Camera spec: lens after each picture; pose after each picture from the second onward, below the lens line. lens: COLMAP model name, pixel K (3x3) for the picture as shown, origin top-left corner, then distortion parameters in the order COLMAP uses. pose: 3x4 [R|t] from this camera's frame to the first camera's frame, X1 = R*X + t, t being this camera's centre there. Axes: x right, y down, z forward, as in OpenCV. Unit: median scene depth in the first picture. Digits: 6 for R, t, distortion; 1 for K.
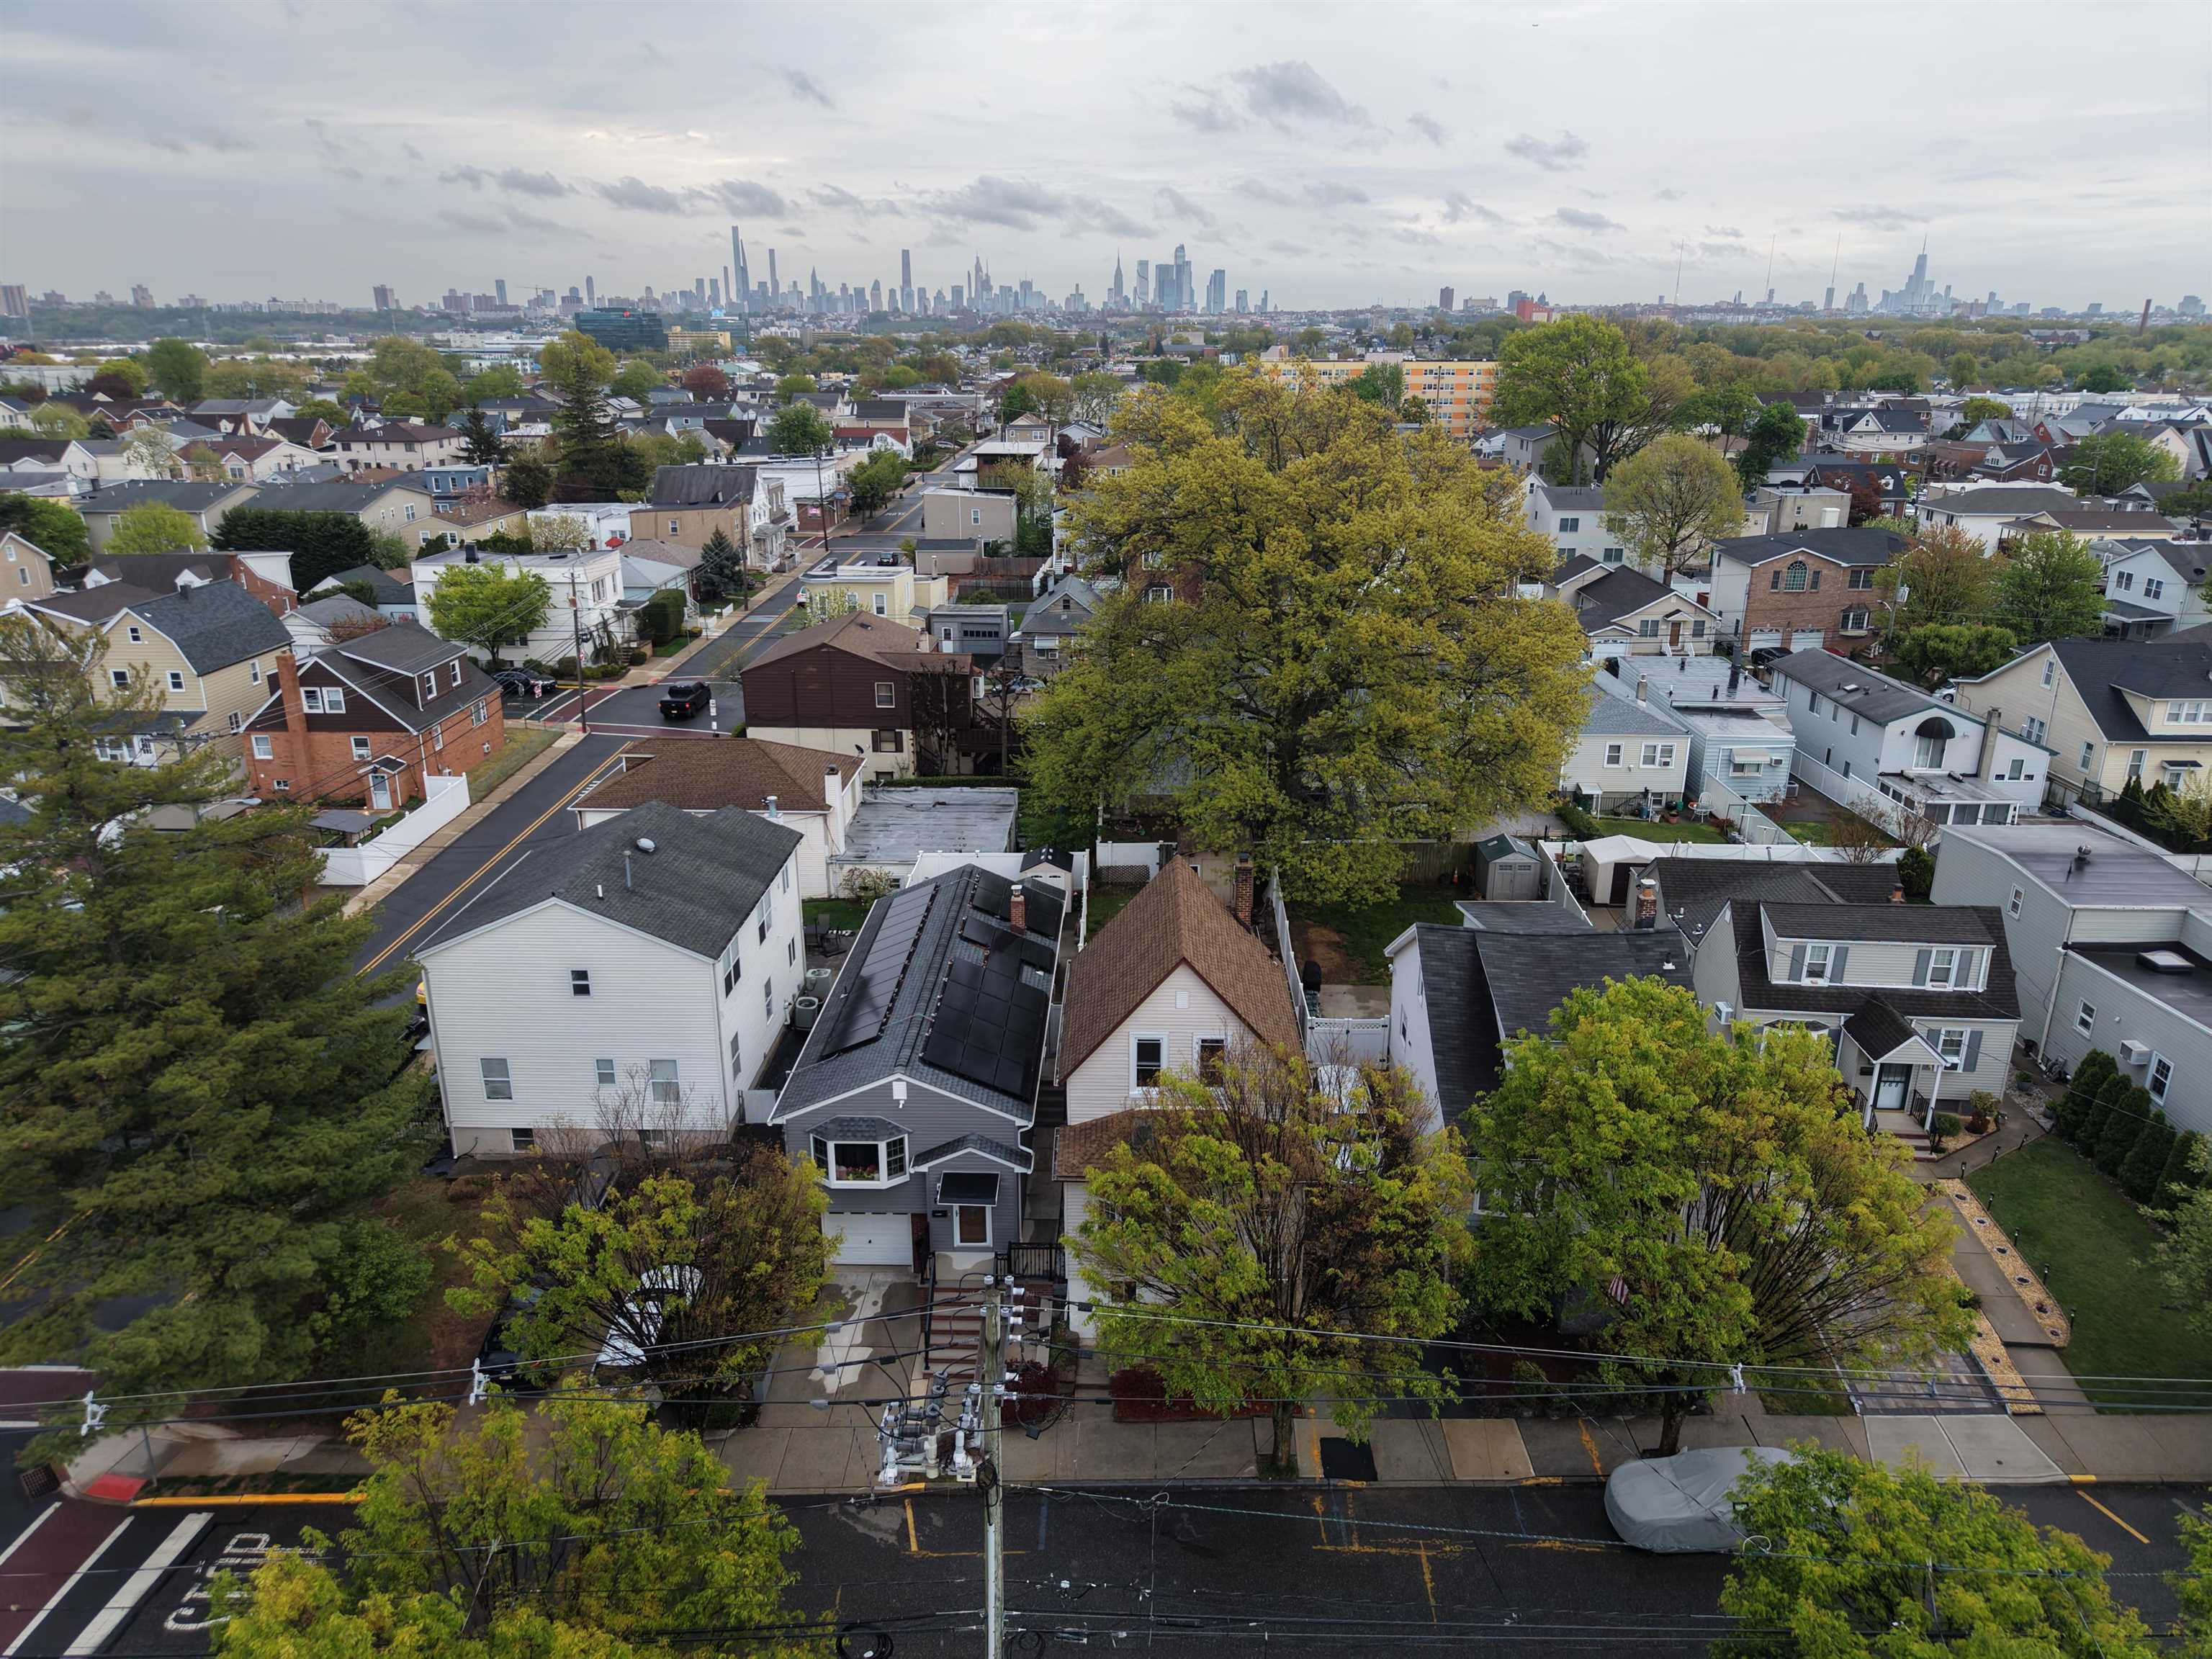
lens RADIAL K [[1473.5, 0, 1106.0], [0, 1473.5, 829.5], [0, 0, 1]] dist [0.039352, -0.050571]
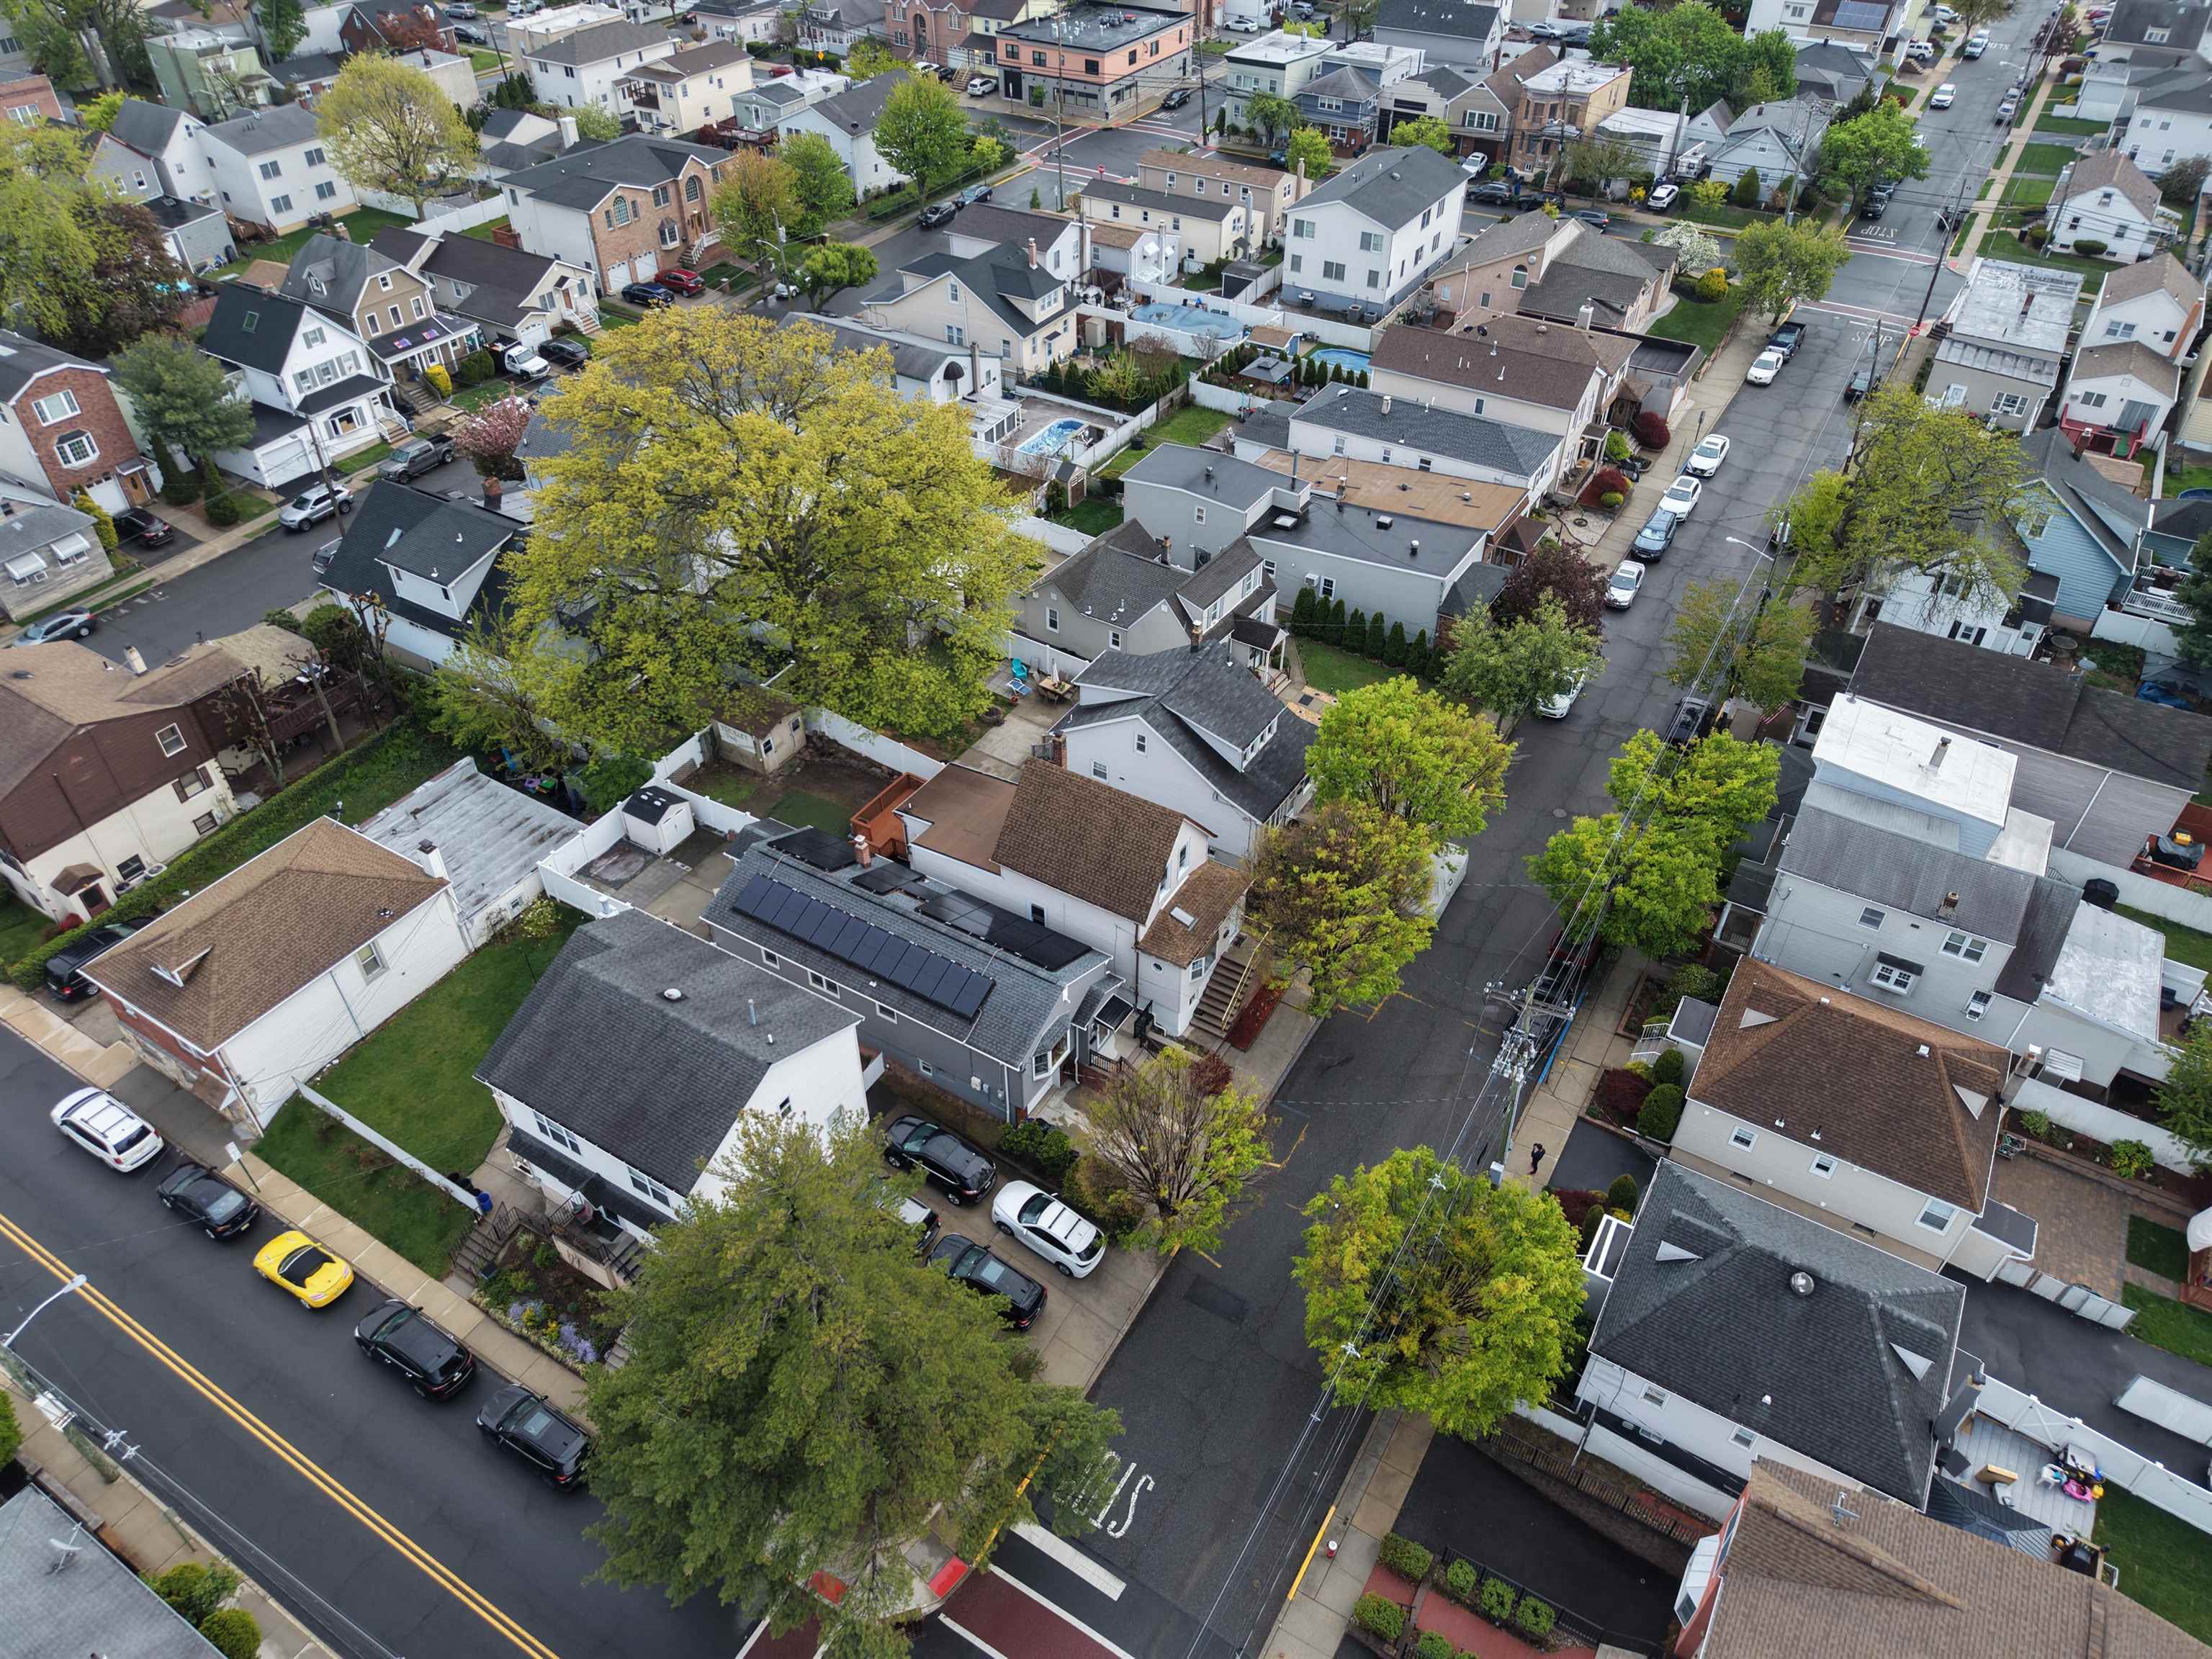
lens RADIAL K [[1482.9, 0, 1100.8], [0, 1482.9, 825.9], [0, 0, 1]] dist [0.010340, -0.006656]
pose [[0.497600, -0.558017, 0.664086, -0.612858], [0.276170, 0.827679, 0.488546, -0.409973], [-0.822268, -0.059700, 0.565961, 0.085979]]
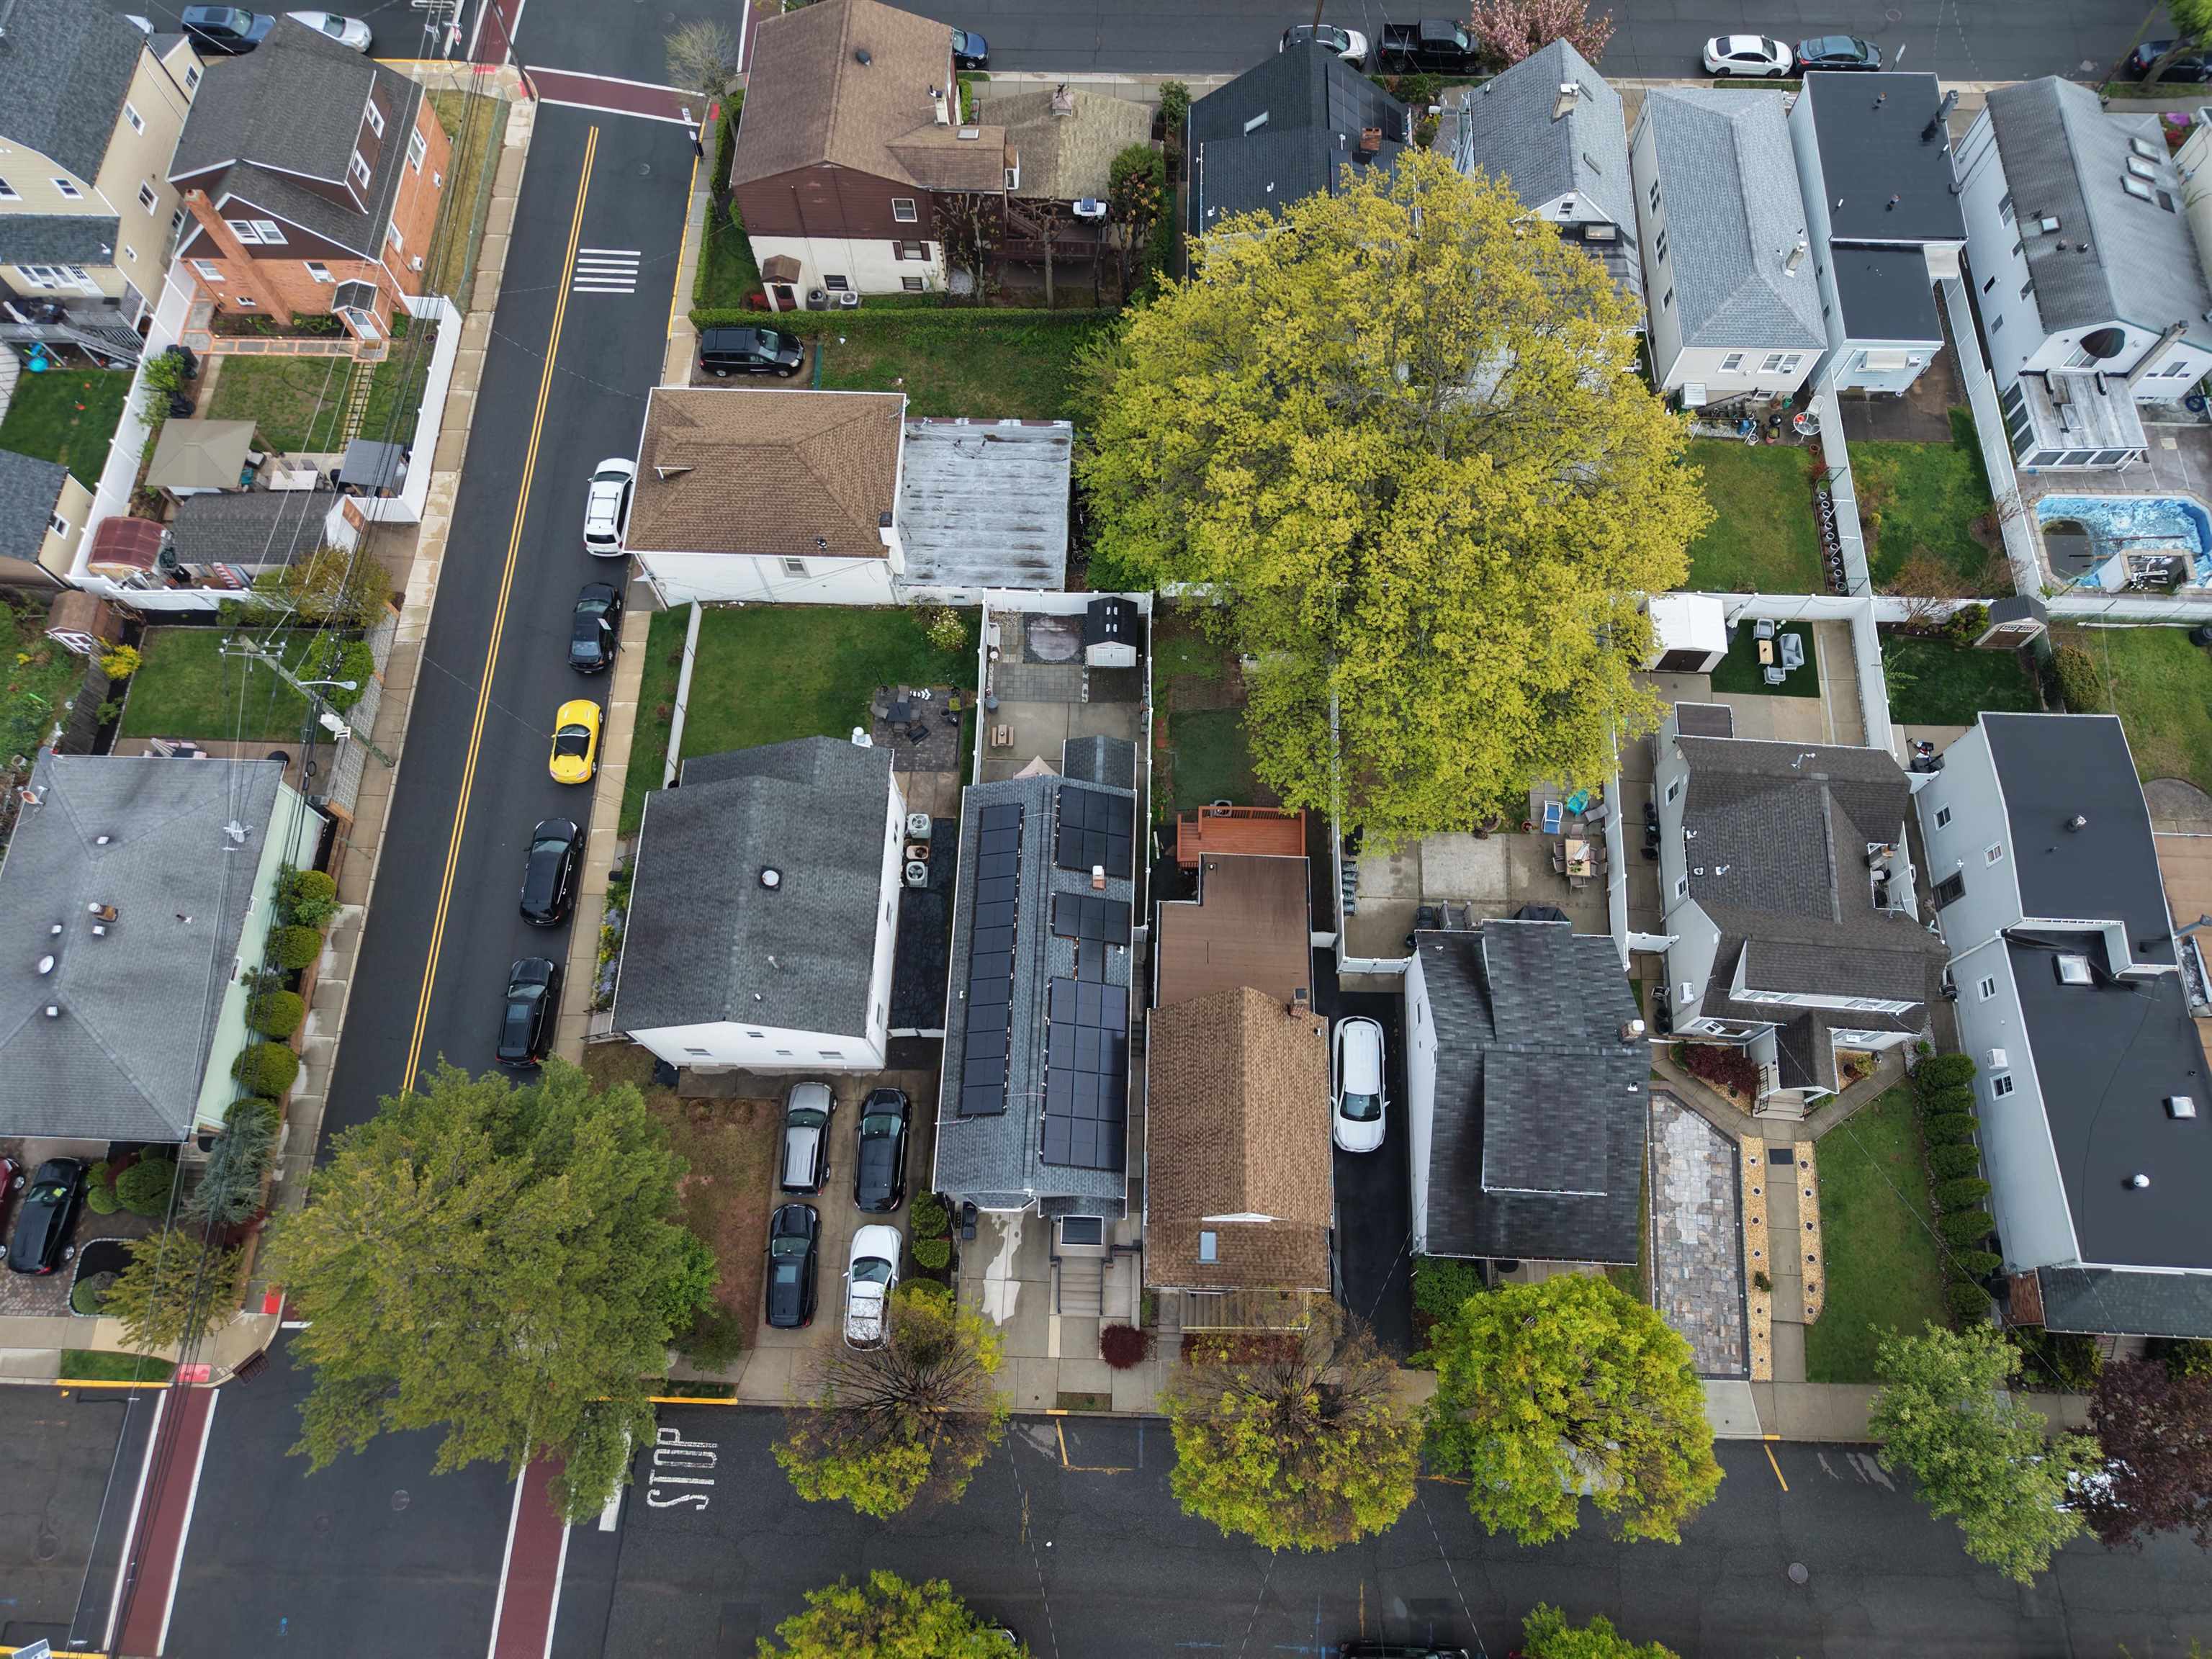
lens RADIAL K [[1488.7, 0, 1094.2], [0, 1488.7, 827.6], [0, 0, 1]] dist [0.011801, 0.001619]
pose [[0.999919, 0.000812, -0.012732, -0.037966], [0.009178, 0.647367, 0.762123, -0.654194], [0.008861, -0.762178, 0.647307, 0.223723]]
